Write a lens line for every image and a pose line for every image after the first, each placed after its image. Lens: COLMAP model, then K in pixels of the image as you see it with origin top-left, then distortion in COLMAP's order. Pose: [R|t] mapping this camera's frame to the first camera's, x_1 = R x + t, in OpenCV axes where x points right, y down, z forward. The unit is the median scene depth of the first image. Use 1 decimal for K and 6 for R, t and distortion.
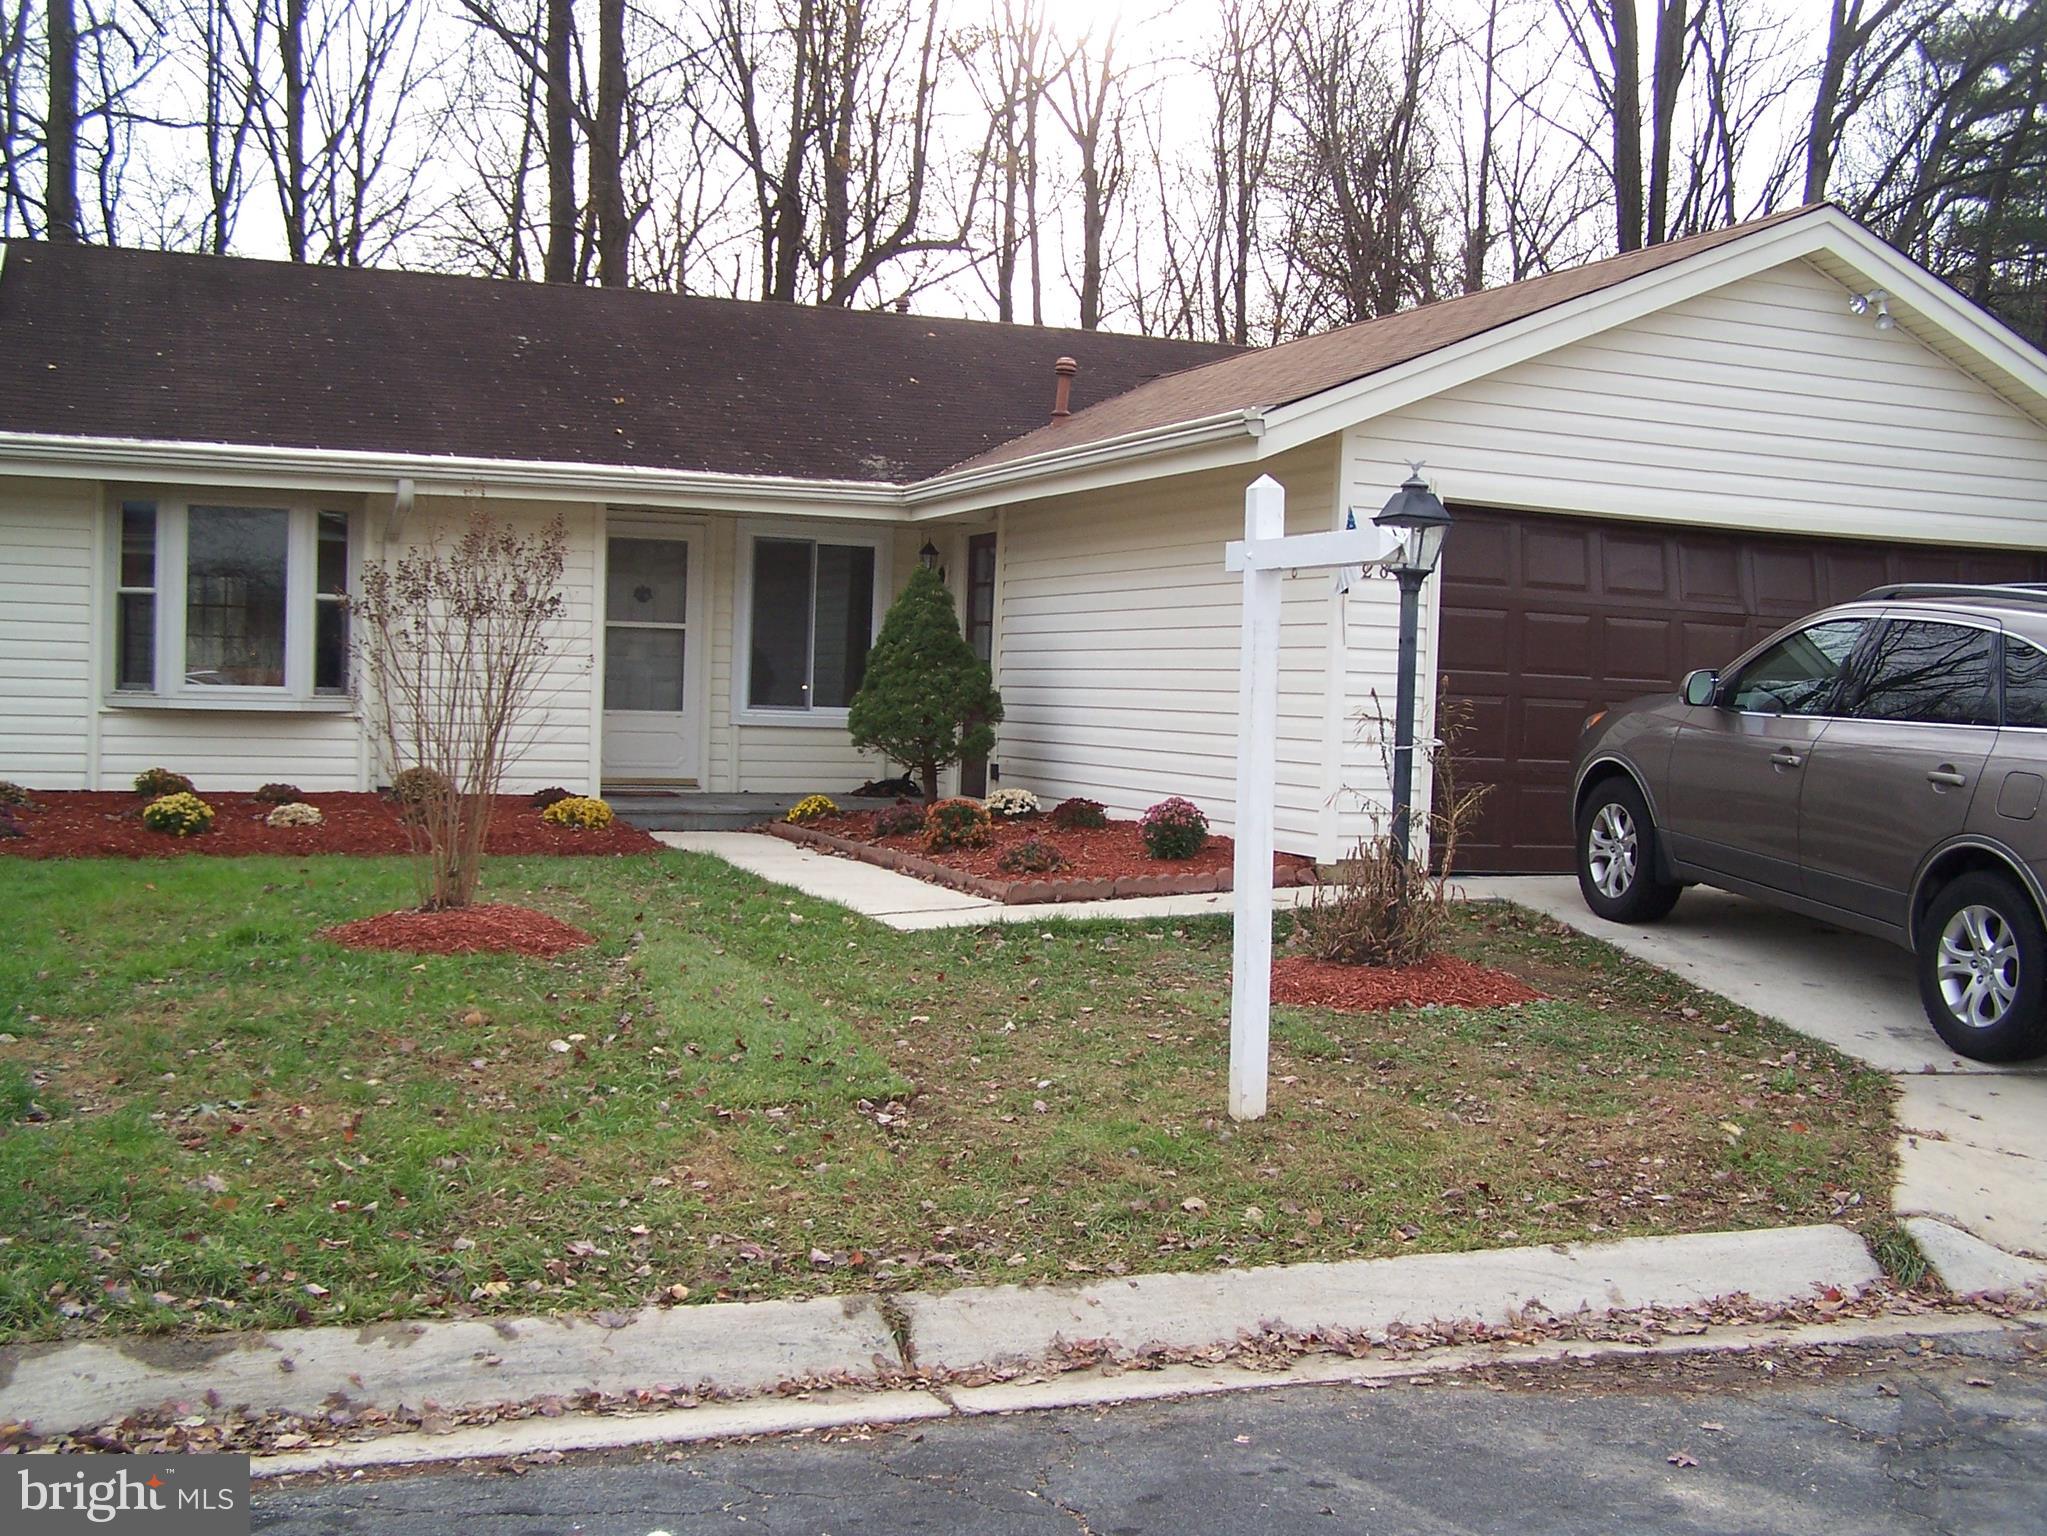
lens RADIAL K [[2296.0, 0, 1022.8], [0, 2296.0, 806.1], [0, 0, 1]] dist [-0.211317, 0.376958]
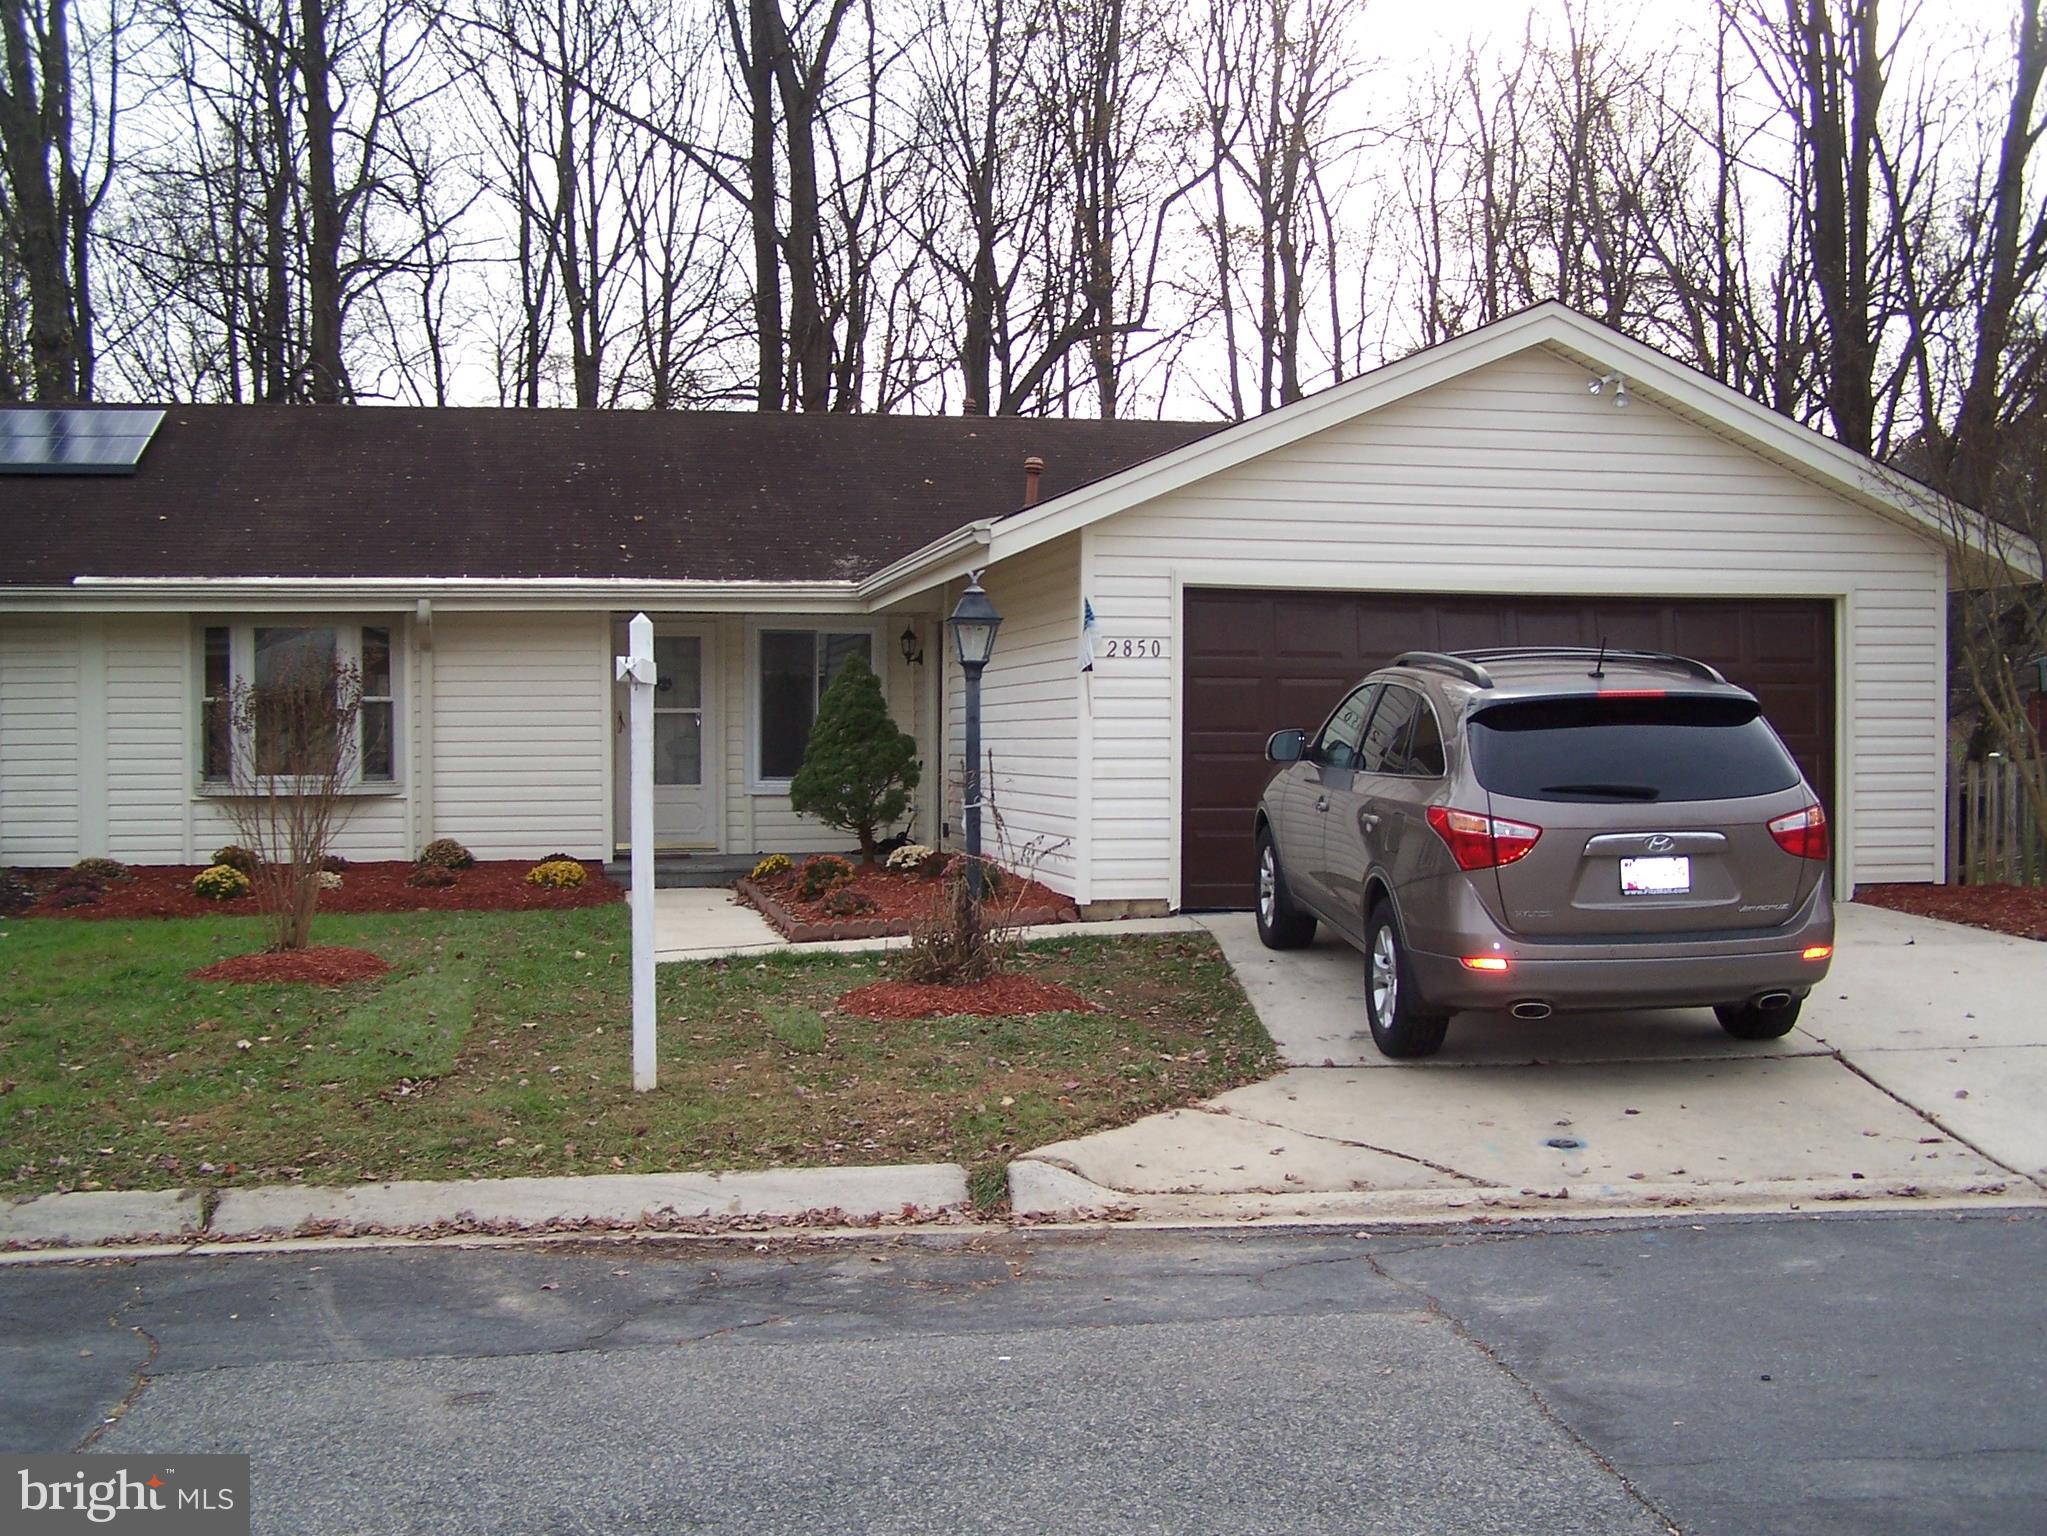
lens RADIAL K [[2320.8, 0, 1025.2], [0, 2320.8, 793.2], [0, 0, 1]] dist [-0.200950, 0.353133]
pose [[0.983149, -0.030168, -0.180300, 0.265099], [0.024882, 0.999194, -0.031508, 0.004515], [0.181105, 0.026491, 0.983107, -0.139314]]
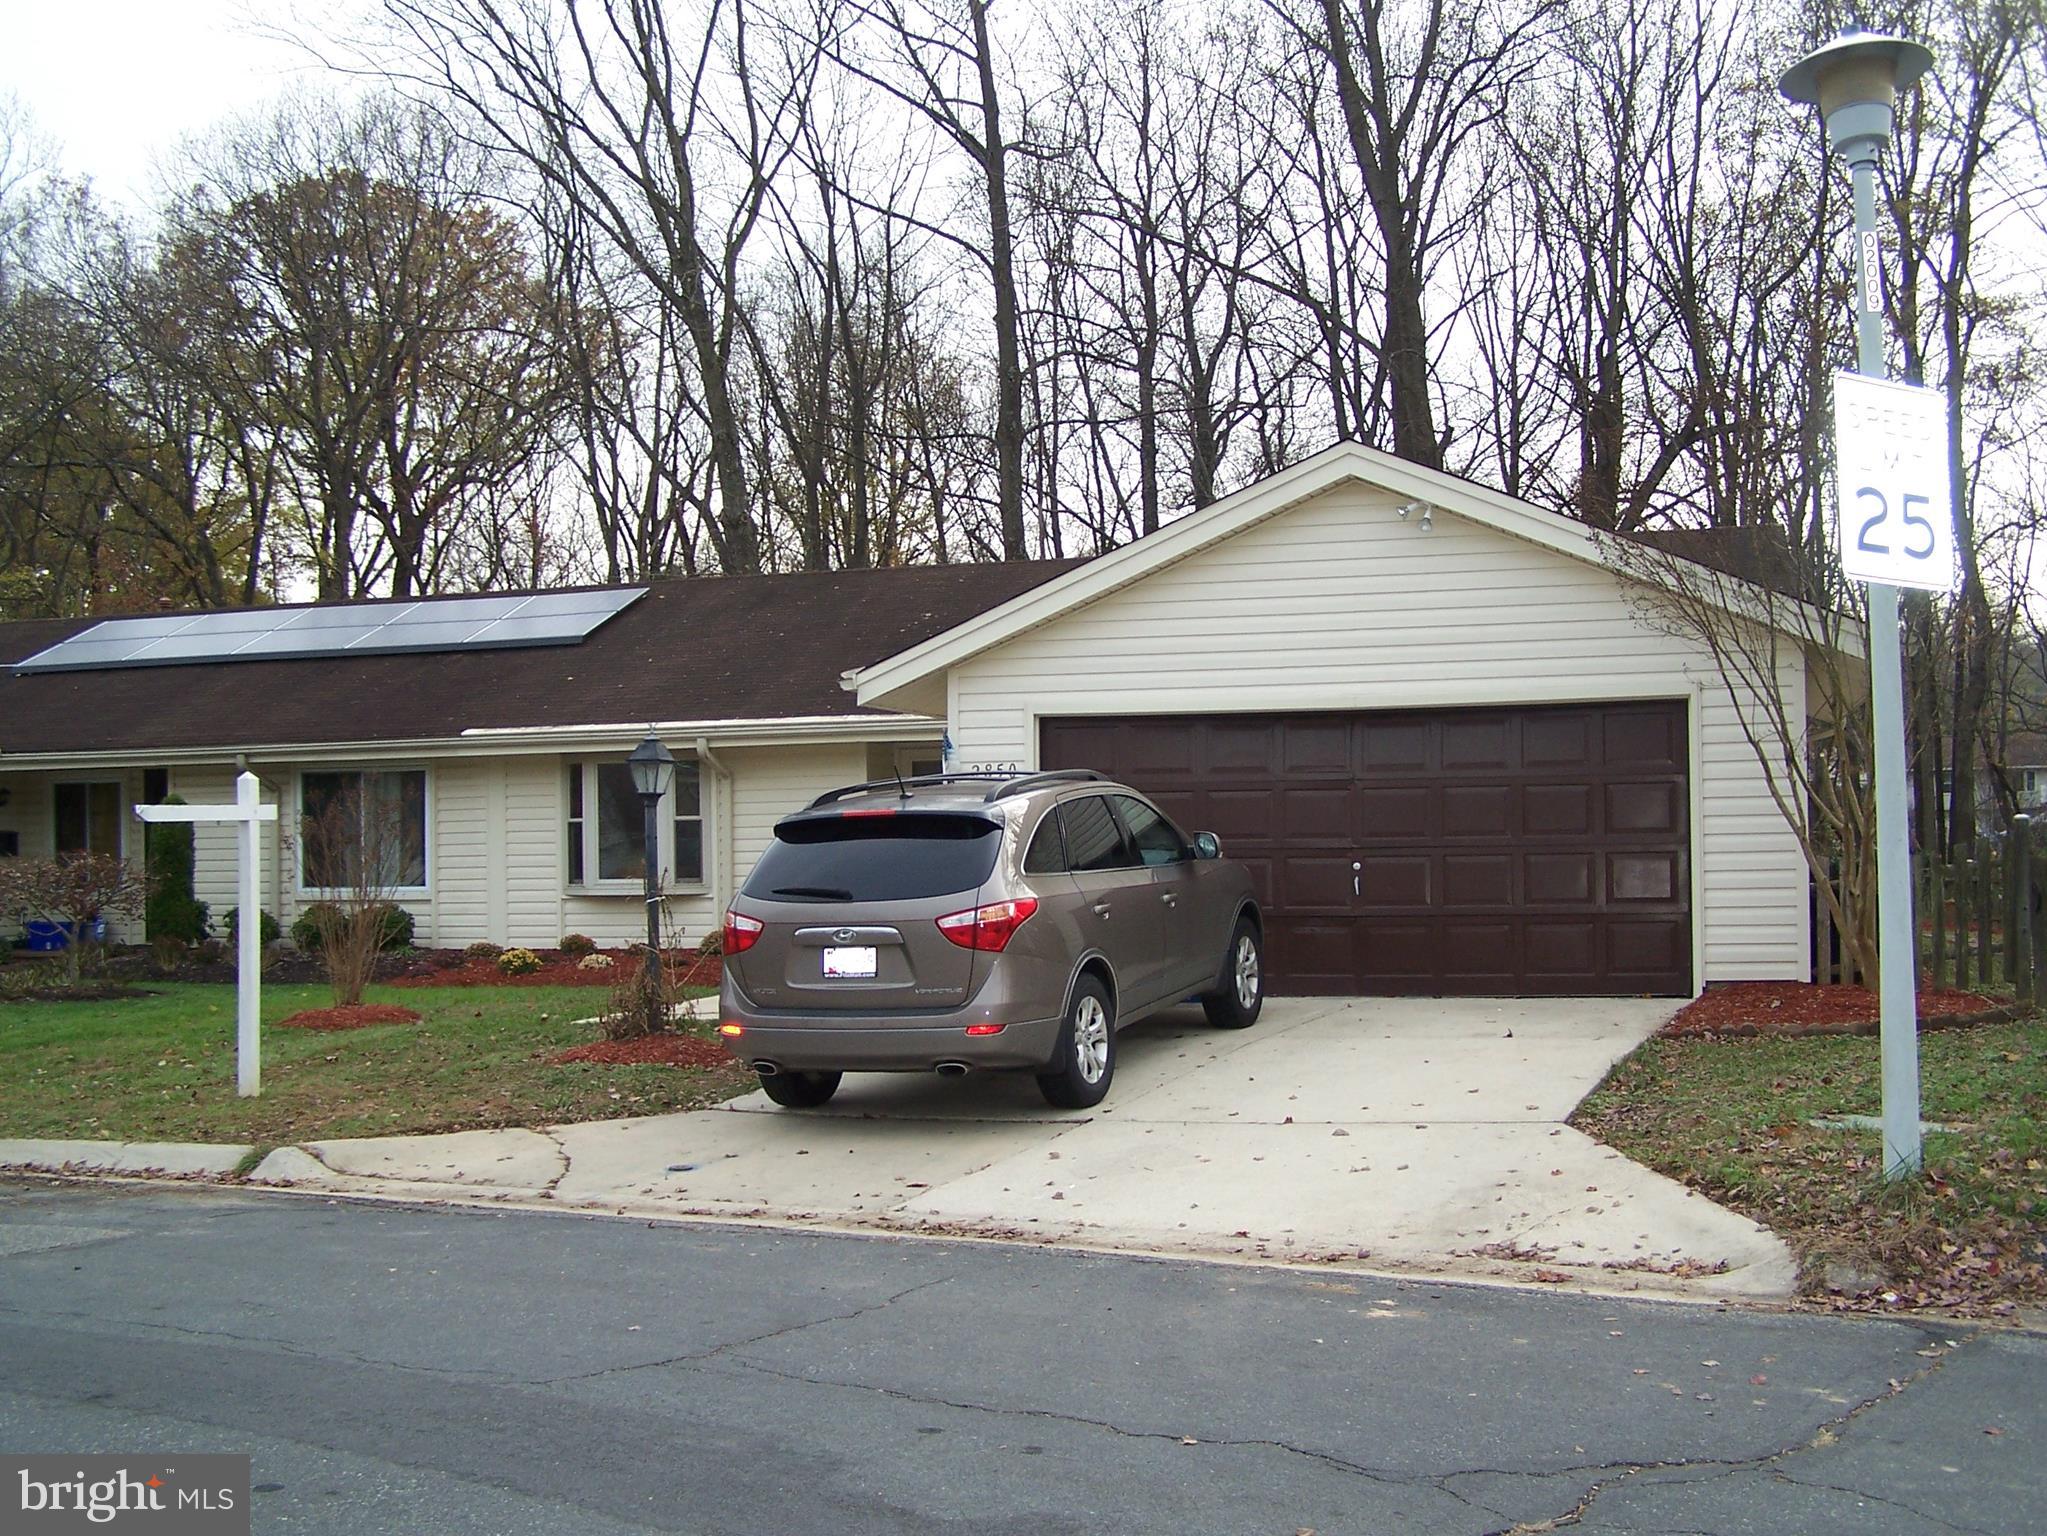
lens RADIAL K [[2296.0, 0, 1022.8], [0, 2296.0, 806.1], [0, 0, 1]] dist [-0.211317, 0.376958]
pose [[0.785566, -0.054786, -0.616348, 0.855266], [0.009454, 0.997019, -0.076573, 0.019065], [0.618706, 0.054326, 0.783742, -0.057656]]
